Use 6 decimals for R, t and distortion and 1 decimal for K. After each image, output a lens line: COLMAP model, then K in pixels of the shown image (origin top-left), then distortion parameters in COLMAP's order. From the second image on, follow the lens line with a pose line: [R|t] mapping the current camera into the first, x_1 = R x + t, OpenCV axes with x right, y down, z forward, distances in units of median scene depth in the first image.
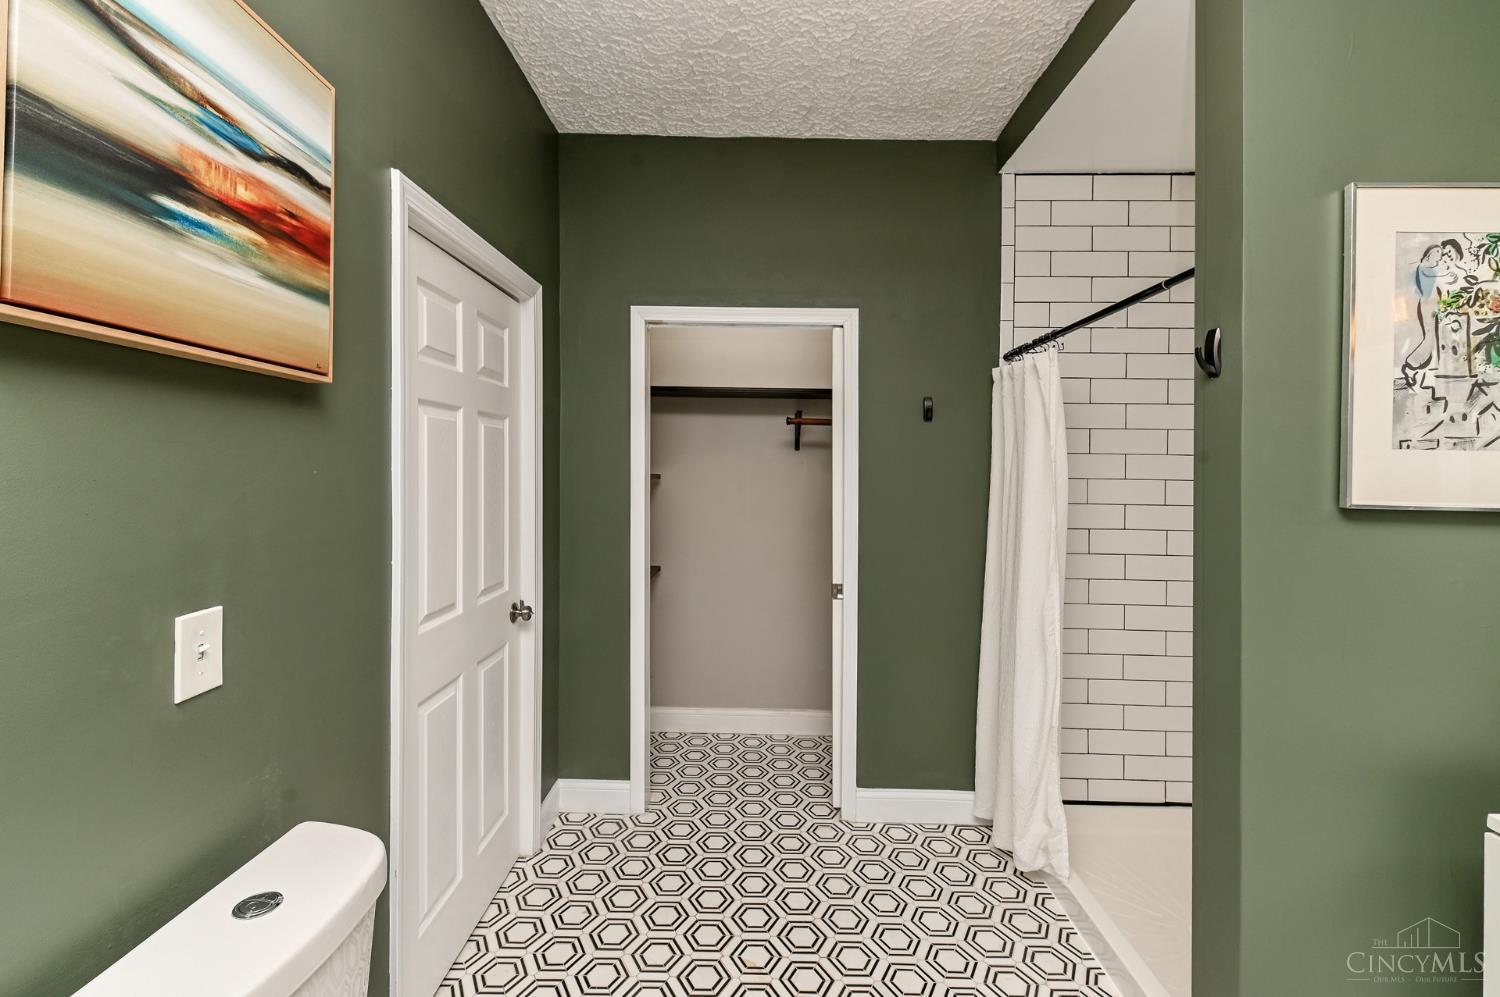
lens RADIAL K [[675.1, 0, 753.3], [0, 675.1, 482.8], [0, 0, 1]] dist [0.000607, -0.010192]
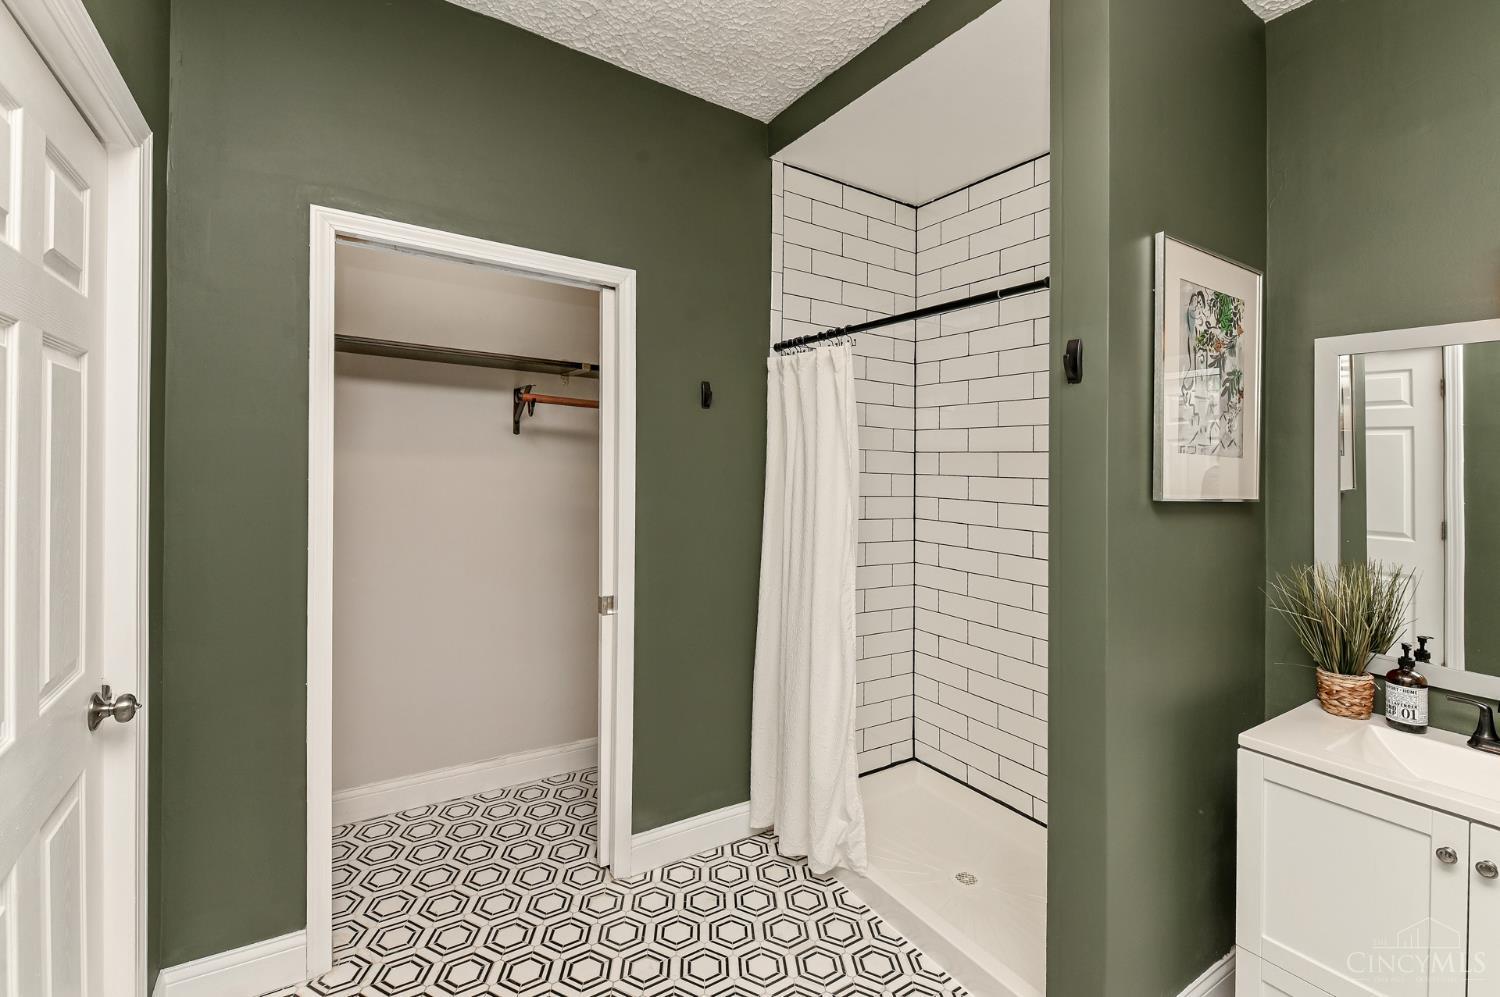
lens RADIAL K [[668.8, 0, 782.9], [0, 668.8, 469.7], [0, 0, 1]] dist [0.003177, -0.011013]
pose [[0.815611, 0.008557, 0.578538, -0.181131], [-0.006768, 0.999963, -0.005248, -0.003778], [-0.578562, 0.000365, 0.815639, 0.206778]]
